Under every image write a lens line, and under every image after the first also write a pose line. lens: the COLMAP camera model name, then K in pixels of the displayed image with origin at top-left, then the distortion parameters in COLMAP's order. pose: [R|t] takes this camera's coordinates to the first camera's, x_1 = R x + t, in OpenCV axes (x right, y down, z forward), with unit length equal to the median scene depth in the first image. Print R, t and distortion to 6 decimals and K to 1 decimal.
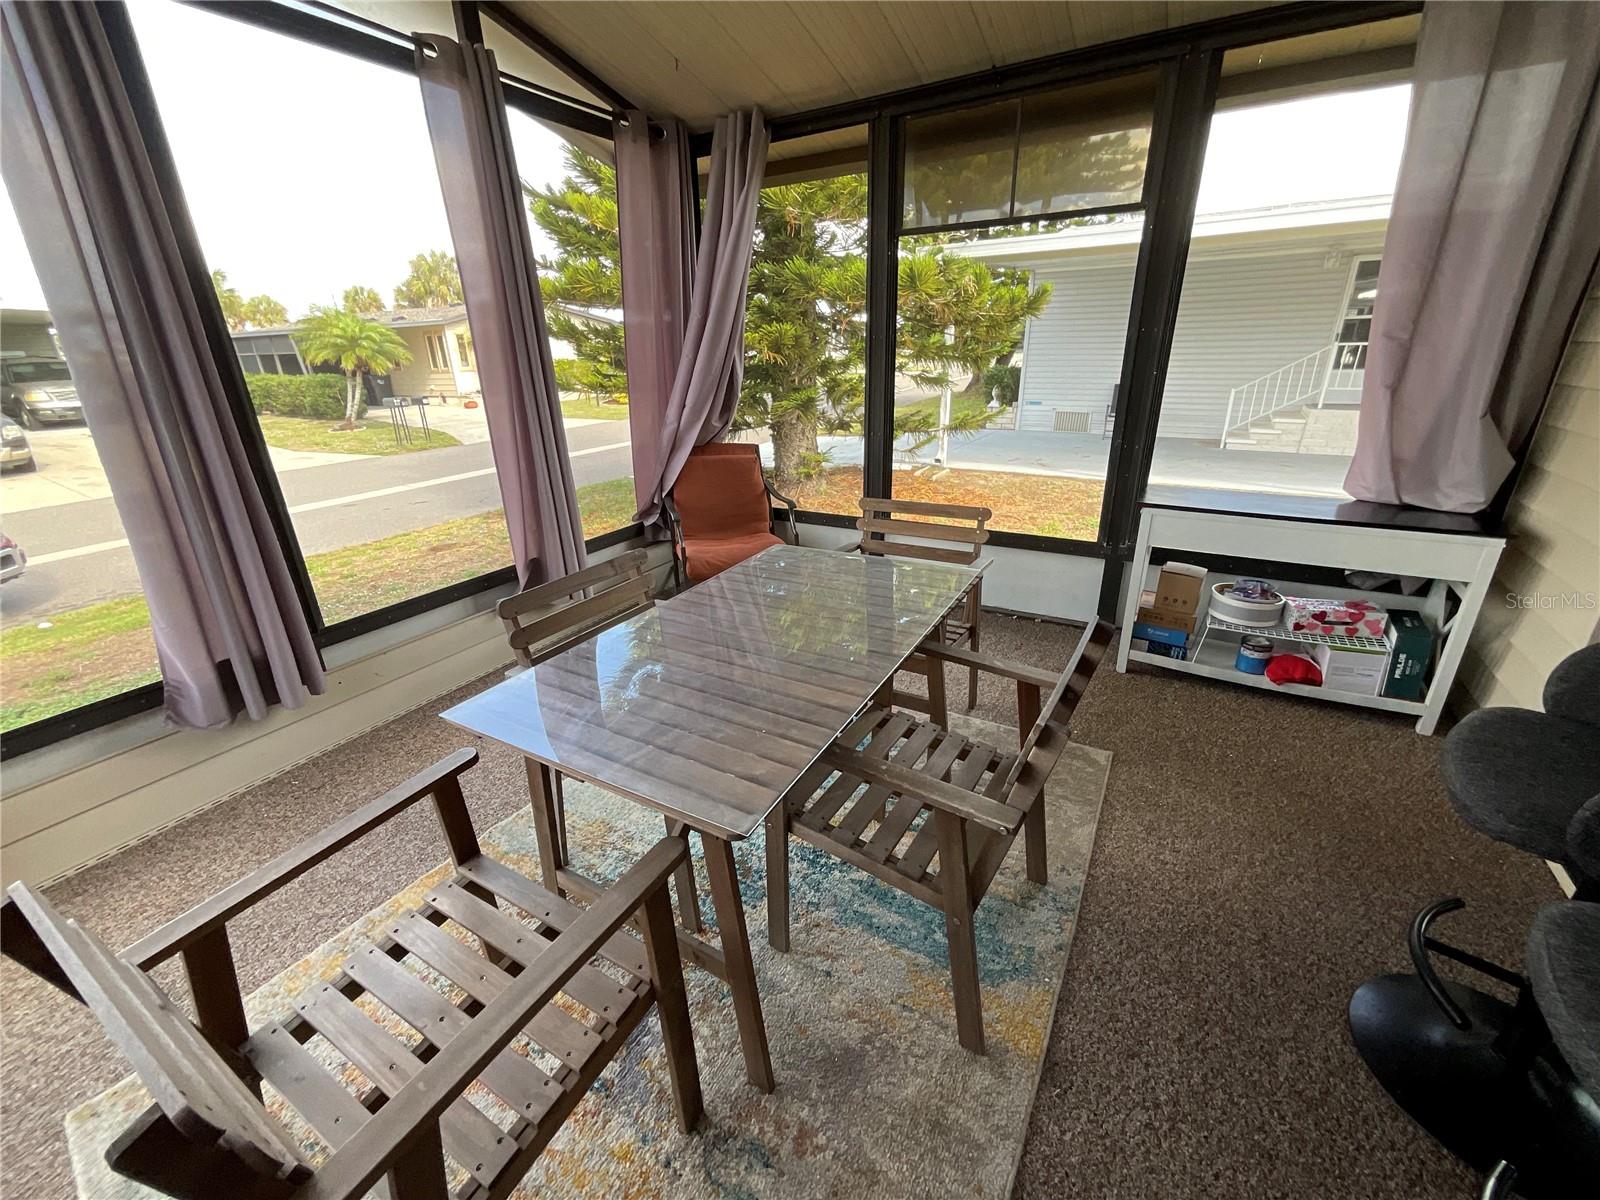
lens RADIAL K [[649.6, 0, 795.7], [0, 649.6, 601.3], [0, 0, 1]] dist [-0.007662, 0.005553]
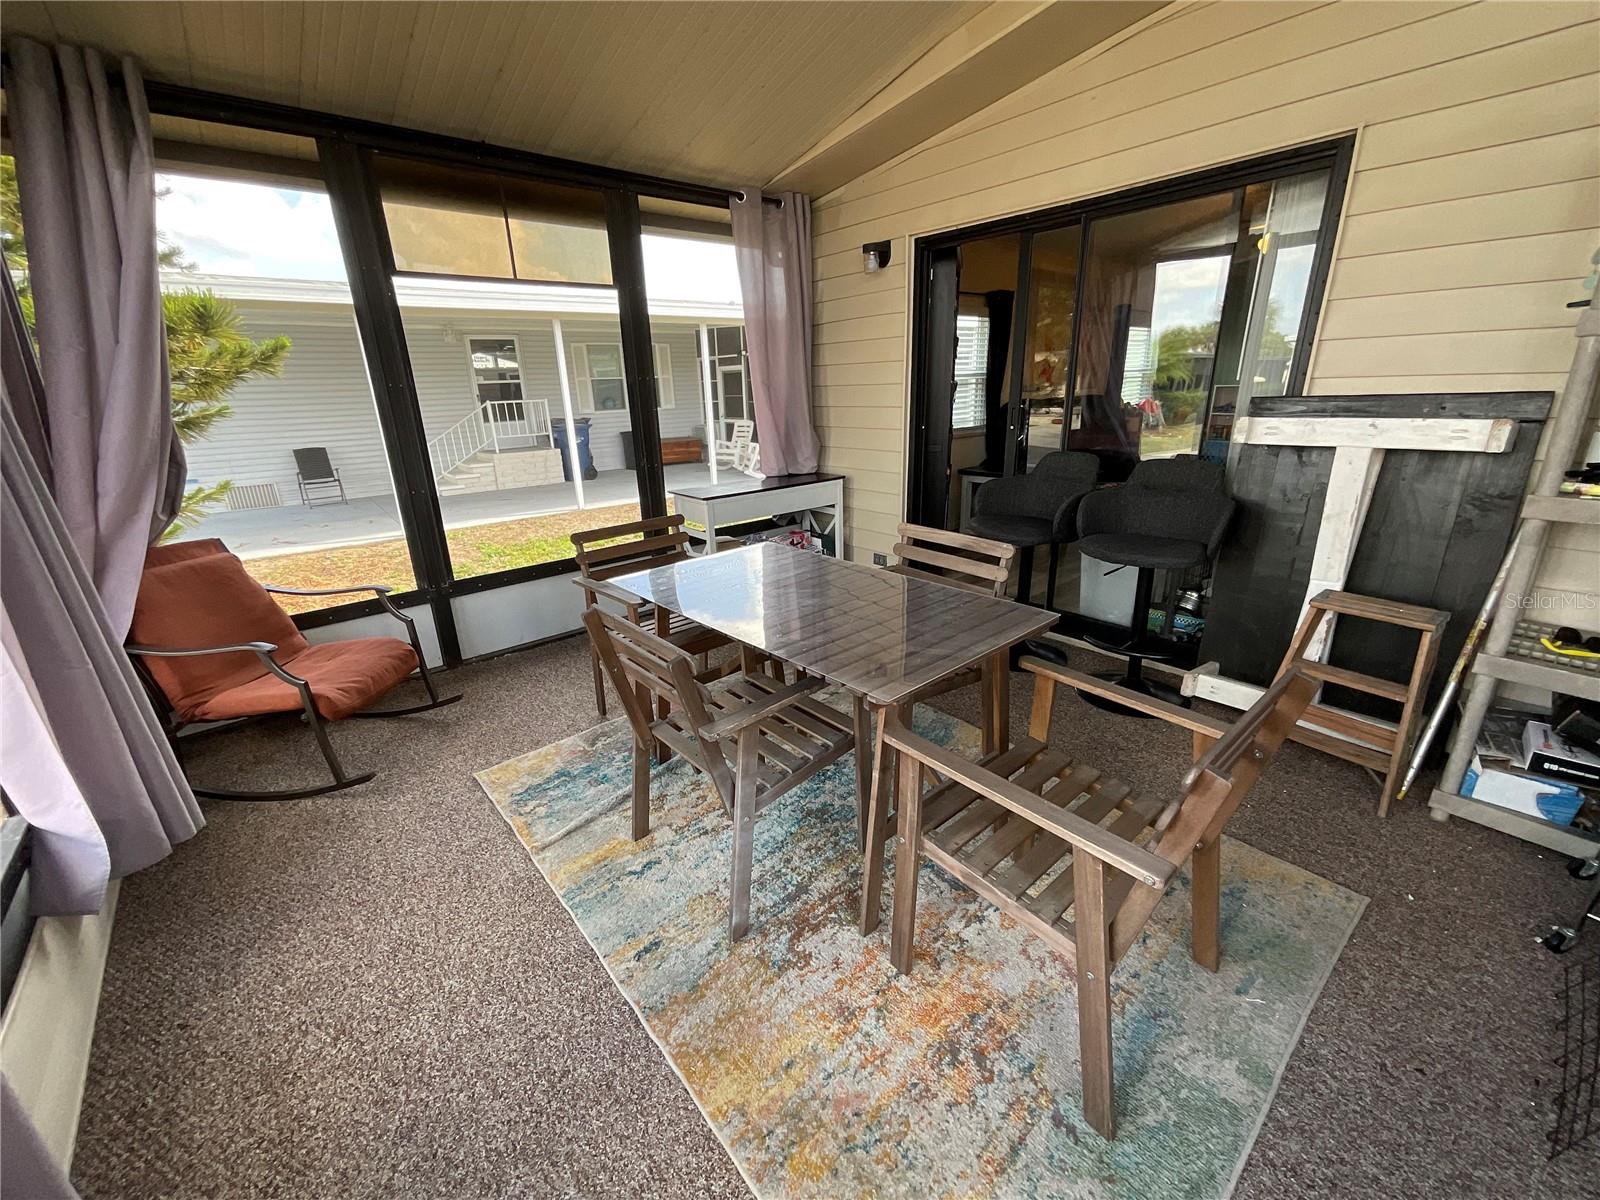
lens RADIAL K [[649.6, 0, 795.7], [0, 649.6, 601.3], [0, 0, 1]] dist [-0.007662, 0.005553]
pose [[0.321935, -0.290175, 0.901197, -0.728411], [0.372827, 0.913817, 0.161053, -0.100117], [-0.870263, 0.284142, 0.402375, 0.325294]]
